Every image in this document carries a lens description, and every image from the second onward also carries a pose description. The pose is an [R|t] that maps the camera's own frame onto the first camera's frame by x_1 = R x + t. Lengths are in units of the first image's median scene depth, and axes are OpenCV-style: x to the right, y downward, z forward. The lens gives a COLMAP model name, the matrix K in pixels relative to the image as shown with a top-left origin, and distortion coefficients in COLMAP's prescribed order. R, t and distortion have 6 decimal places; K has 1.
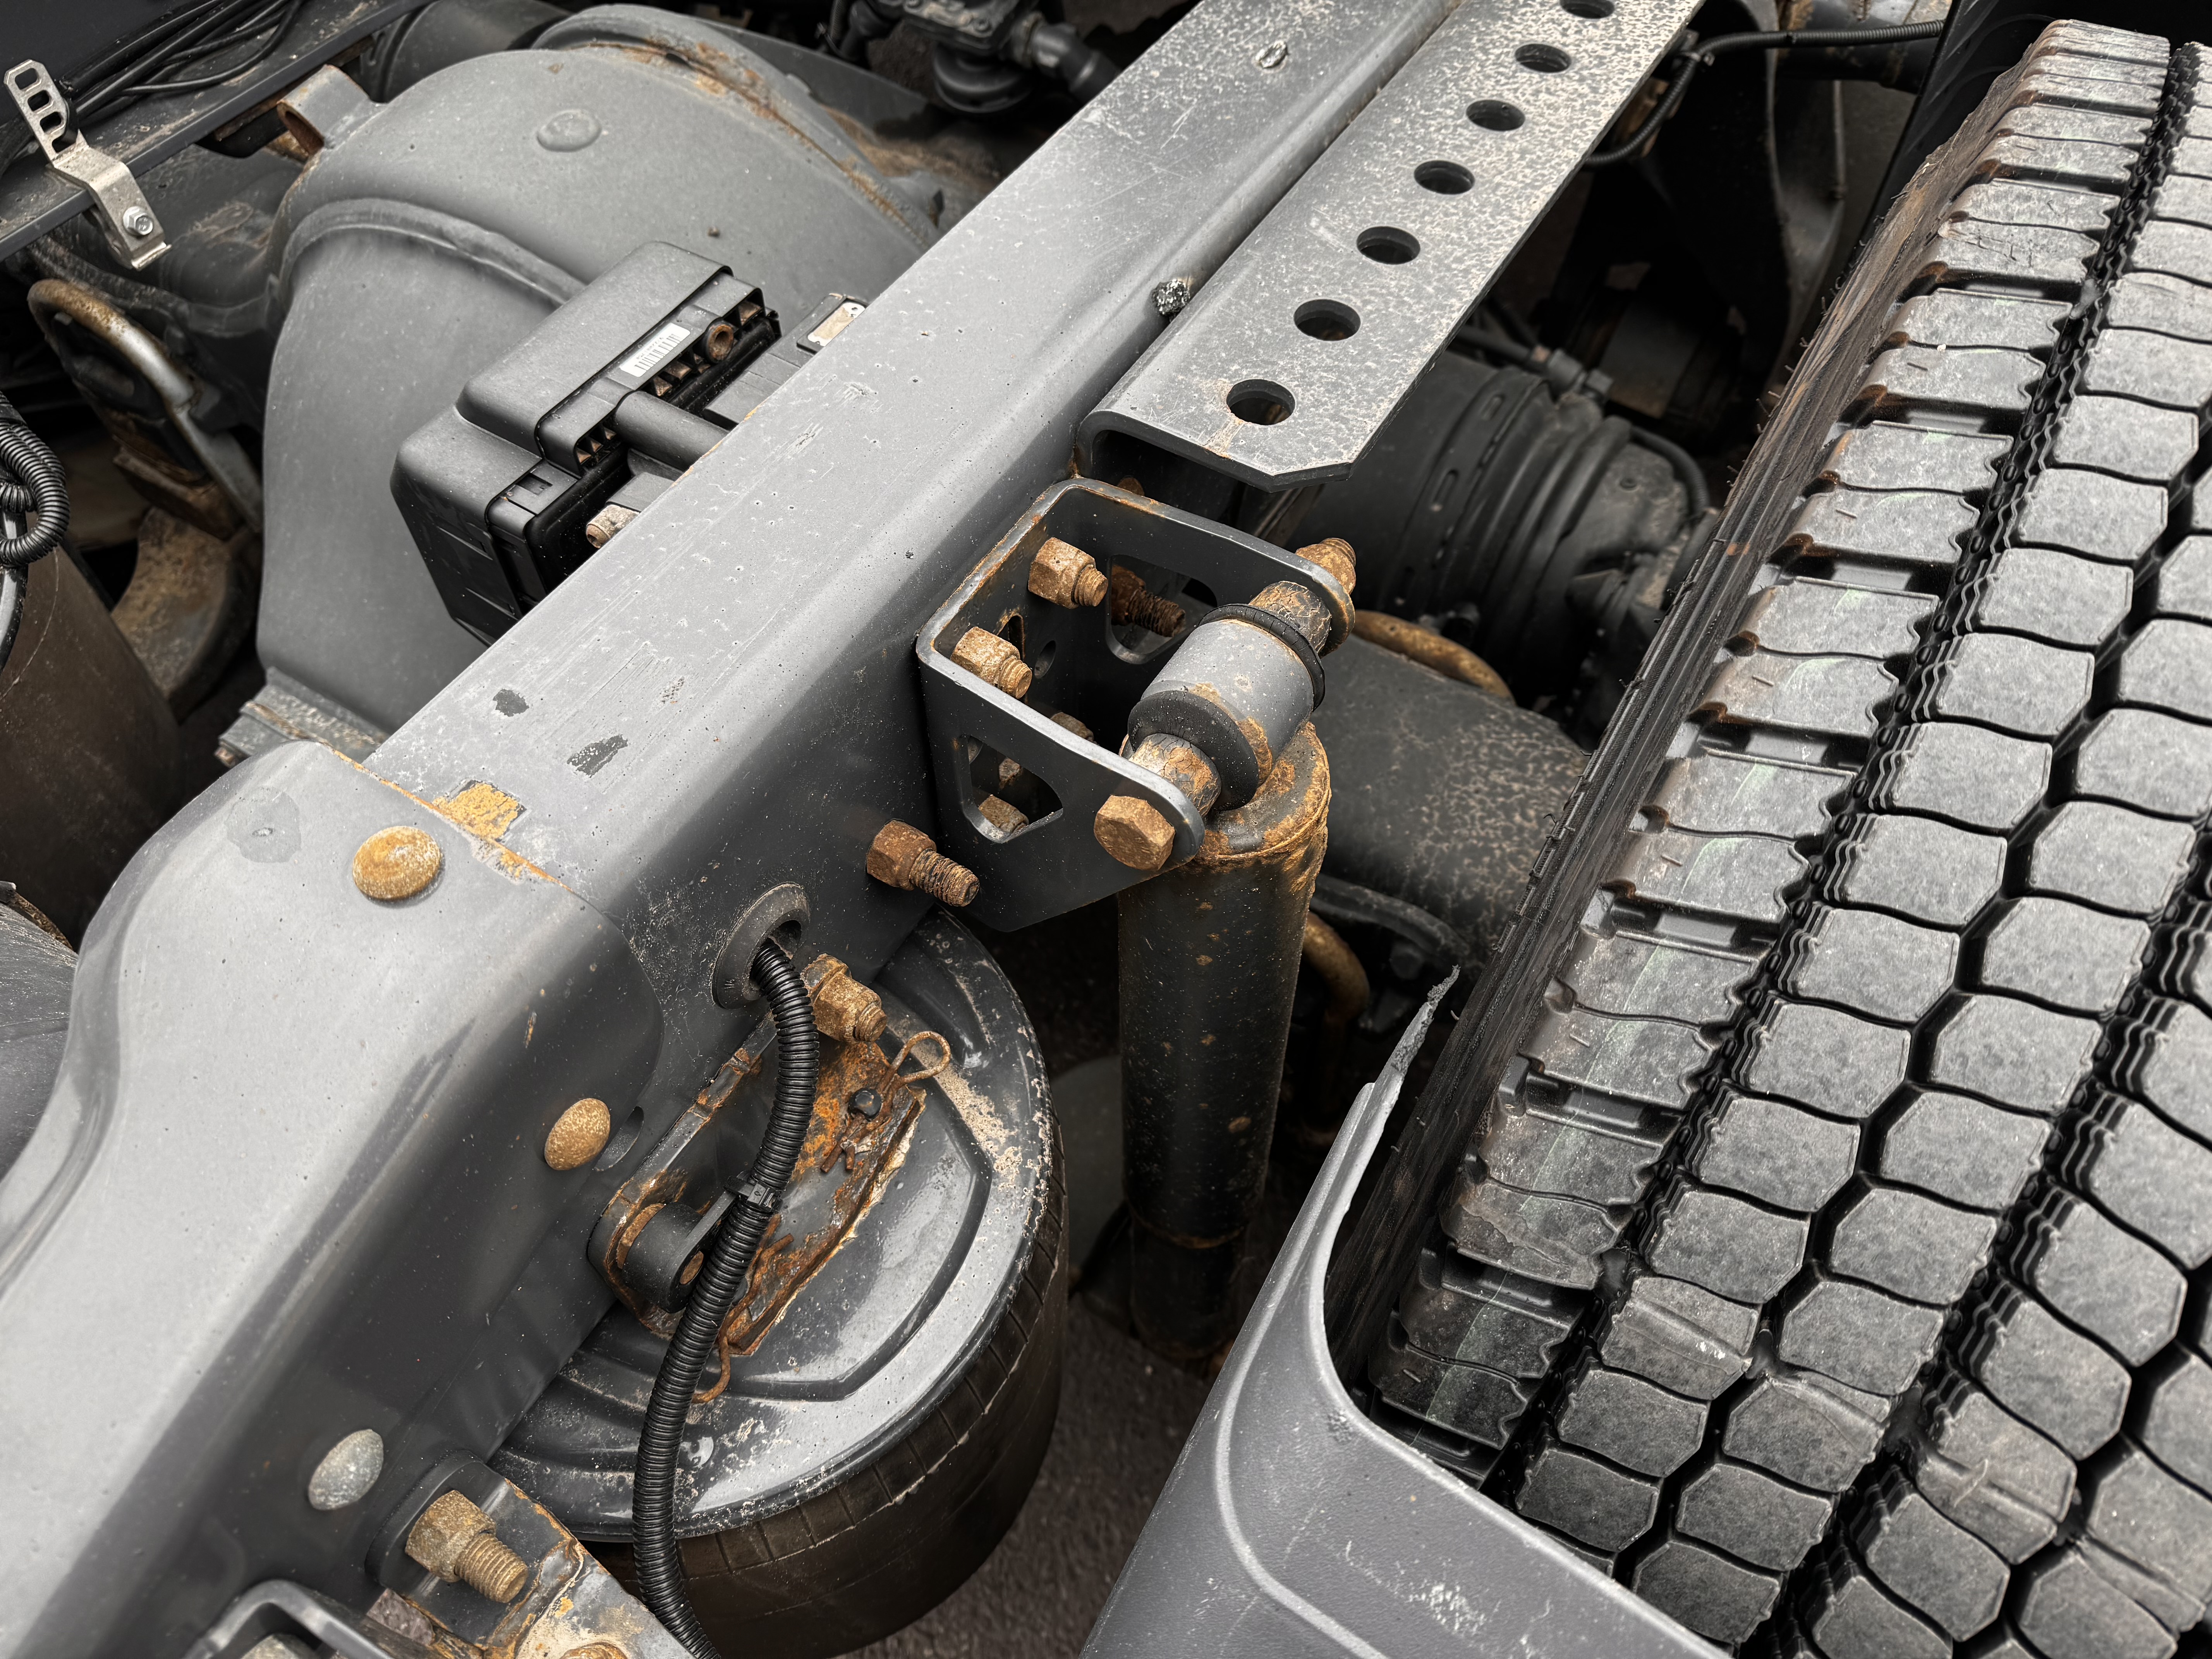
lens RADIAL K [[1559.4, 0, 1106.0], [0, 1559.4, 829.5], [0, 0, 1]] dist [-0.018396, 0.004248]
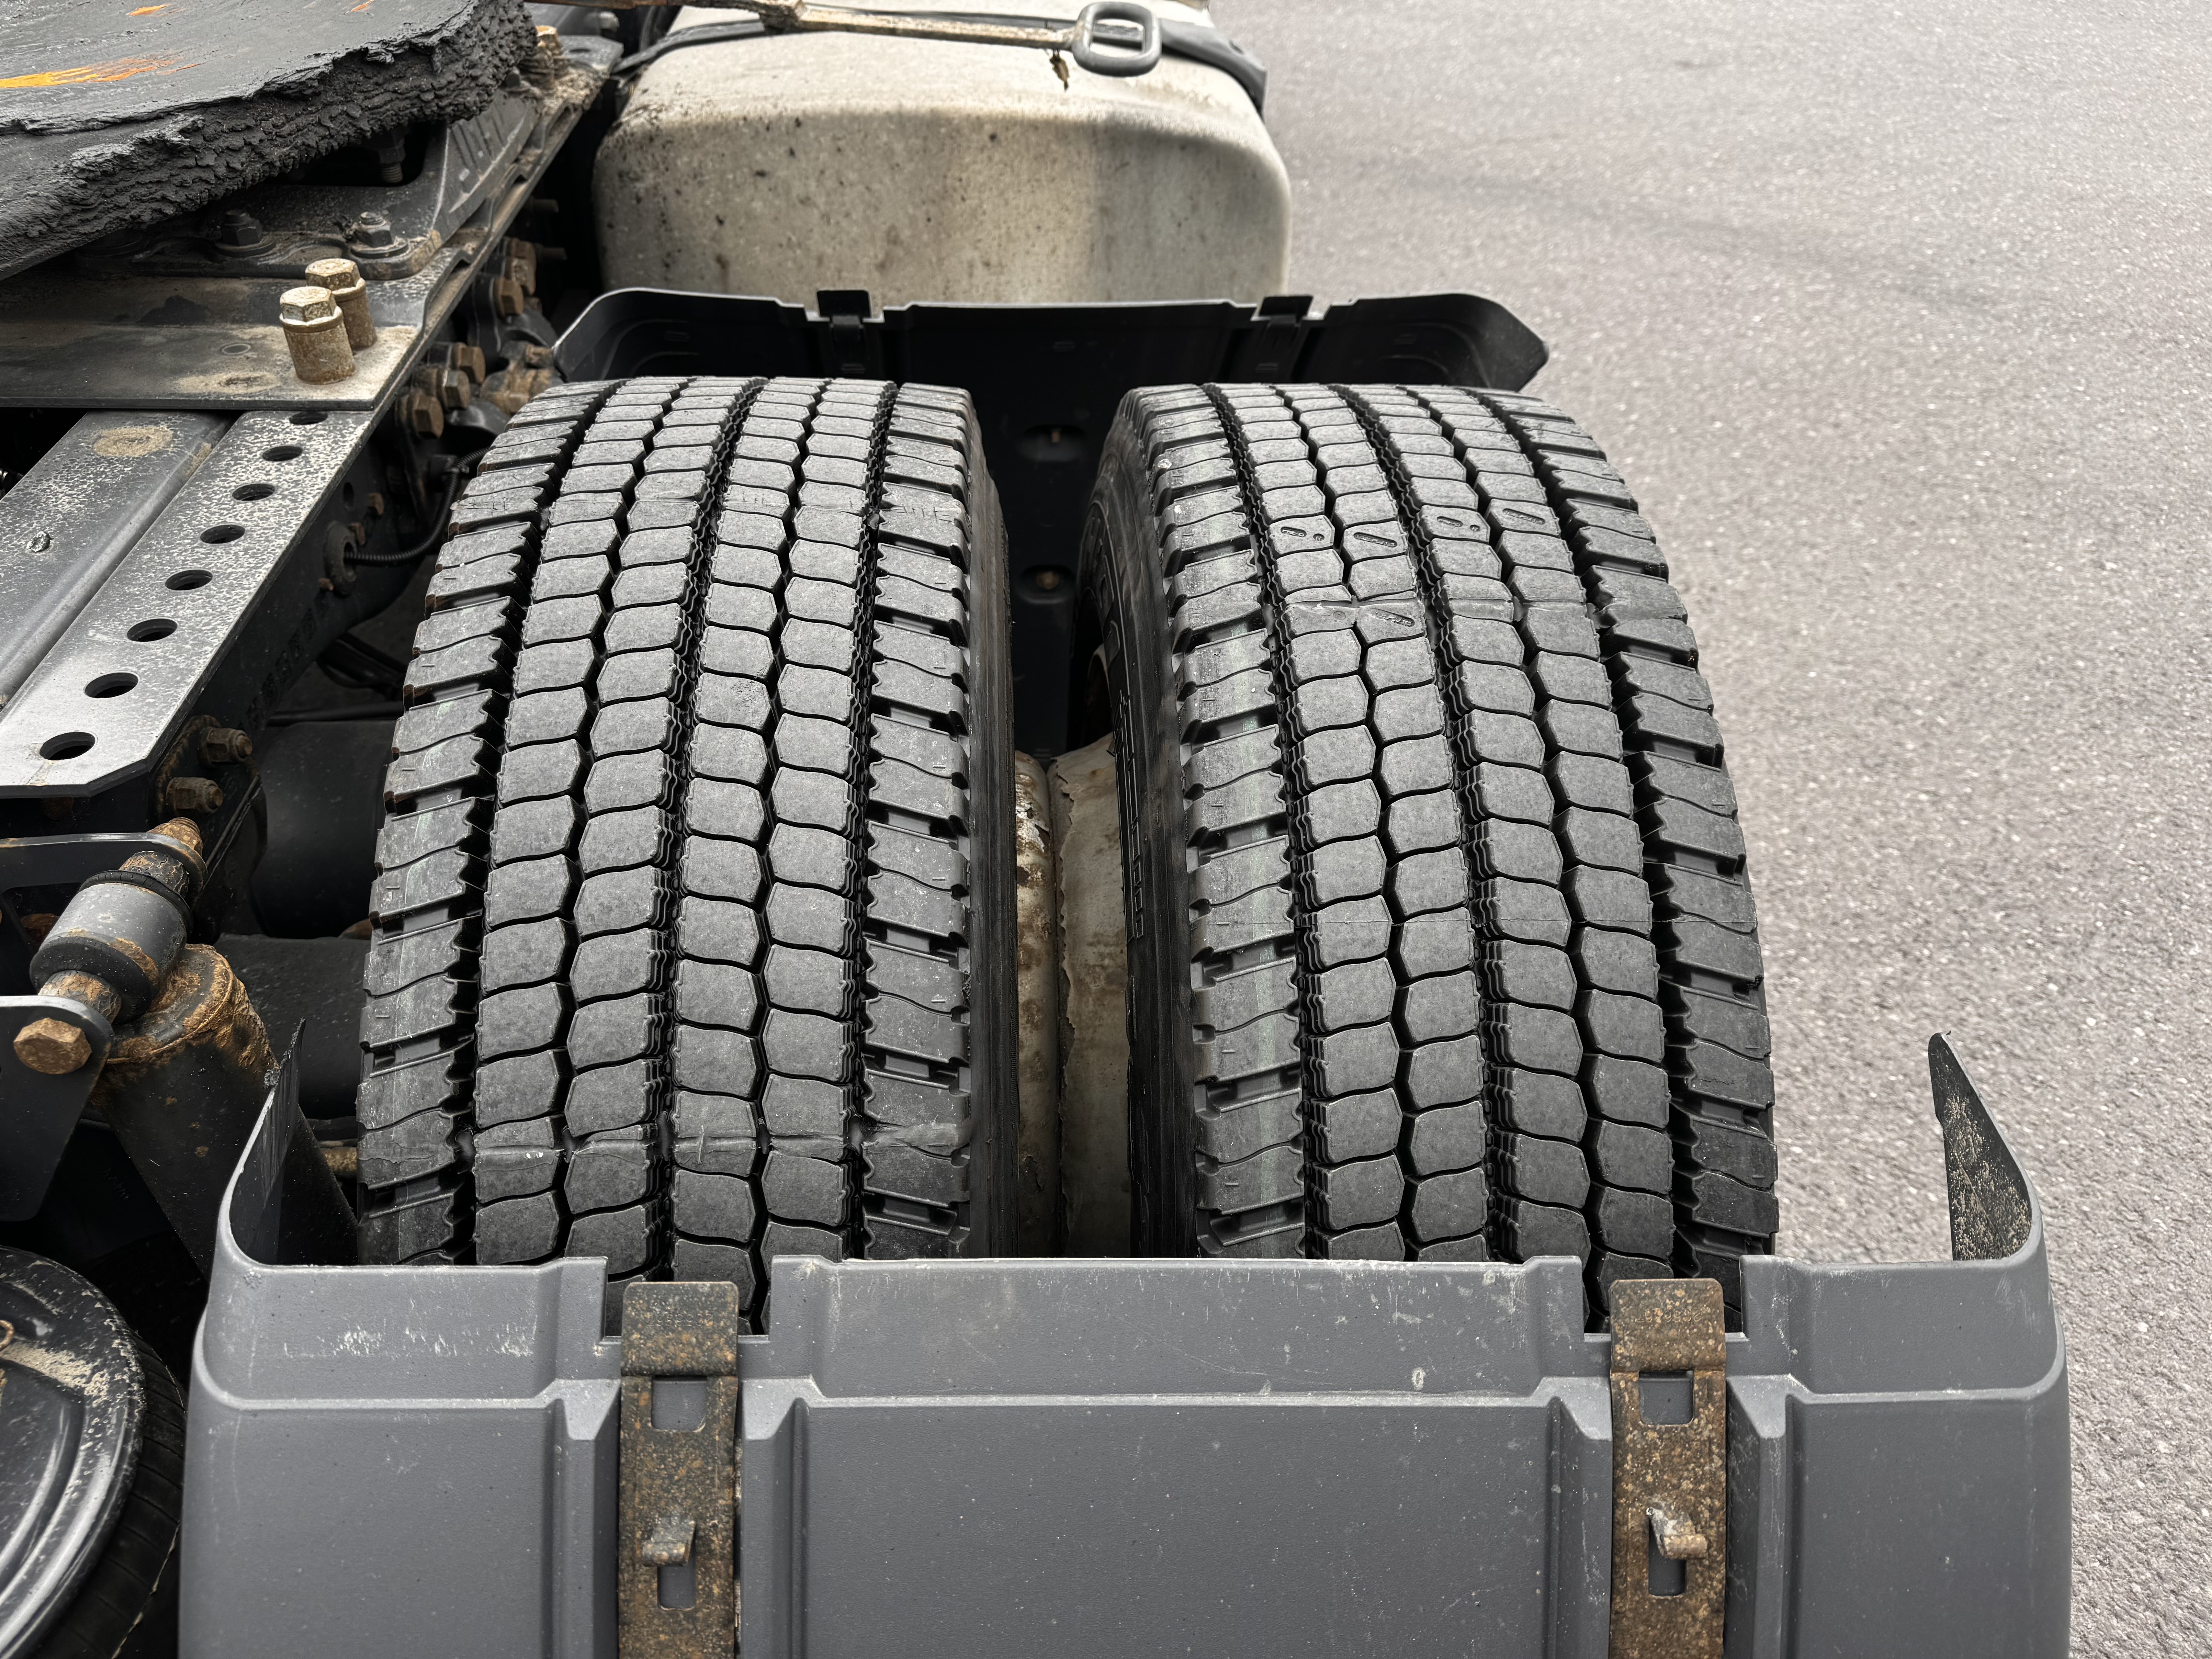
lens RADIAL K [[1603.3, 0, 1106.0], [0, 1603.3, 829.5], [0, 0, 1]] dist [-0.000706, -0.000246]
pose [[0.829792, -0.350252, 0.434475, 0.215124], [0.454479, 0.875927, -0.161867, 0.432138], [-0.323874, 0.331776, 0.886020, -0.534533]]
